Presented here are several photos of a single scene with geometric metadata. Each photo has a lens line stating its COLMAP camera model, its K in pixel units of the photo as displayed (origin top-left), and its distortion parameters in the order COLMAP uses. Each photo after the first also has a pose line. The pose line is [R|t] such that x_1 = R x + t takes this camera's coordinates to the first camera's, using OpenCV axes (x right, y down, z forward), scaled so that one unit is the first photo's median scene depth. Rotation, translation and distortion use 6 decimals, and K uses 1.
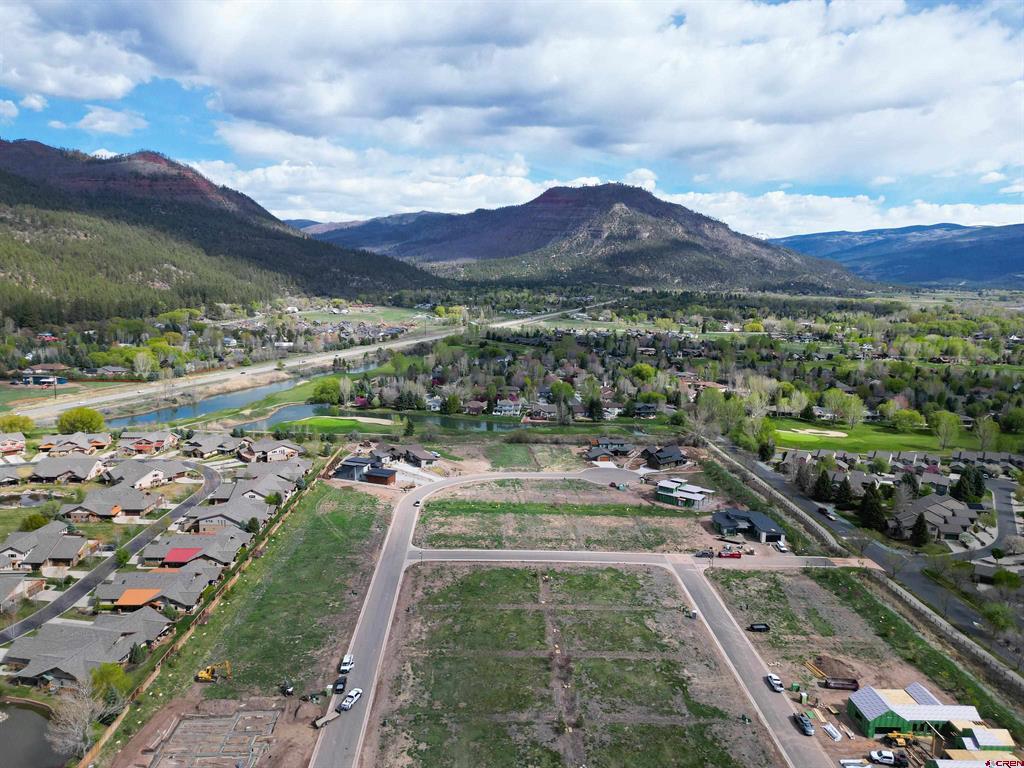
lens RADIAL K [[713.7, 0, 510.4], [0, 713.7, 388.2], [0, 0, 1]] dist [0.084478, -0.084379]
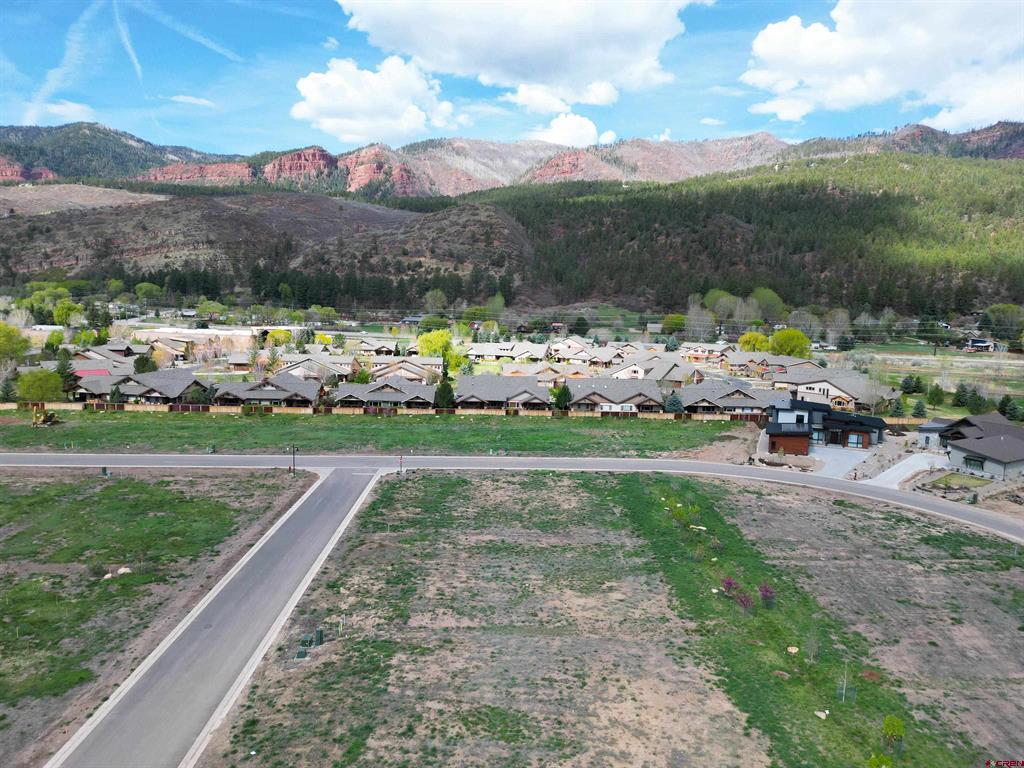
lens RADIAL K [[713.7, 0, 510.4], [0, 713.7, 388.2], [0, 0, 1]] dist [0.084478, -0.084379]
pose [[-0.000733, 0.106256, -0.994339, 0.319428], [-0.182758, 0.977578, 0.104599, 0.092511], [0.983158, 0.181800, 0.018702, 0.972651]]
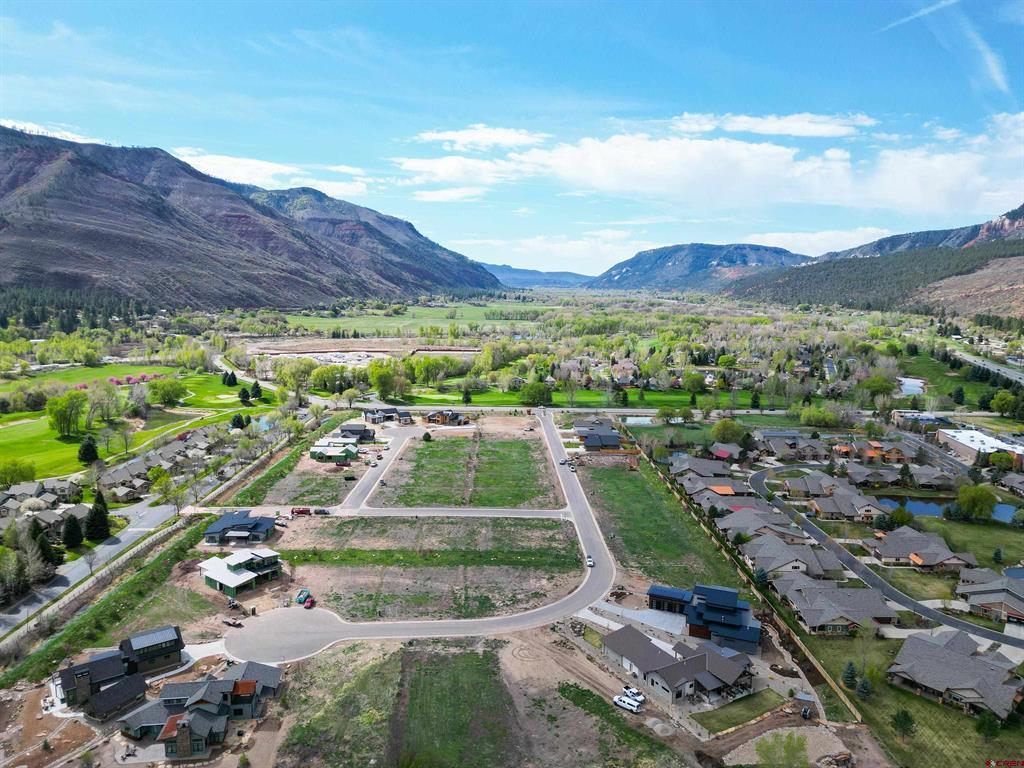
lens RADIAL K [[713.7, 0, 510.4], [0, 713.7, 388.2], [0, 0, 1]] dist [0.084478, -0.084379]
pose [[-0.998927, -0.042230, 0.019001, -0.048196], [-0.034442, 0.951815, 0.304734, -0.304047], [-0.030954, 0.303753, -0.952248, 1.876636]]
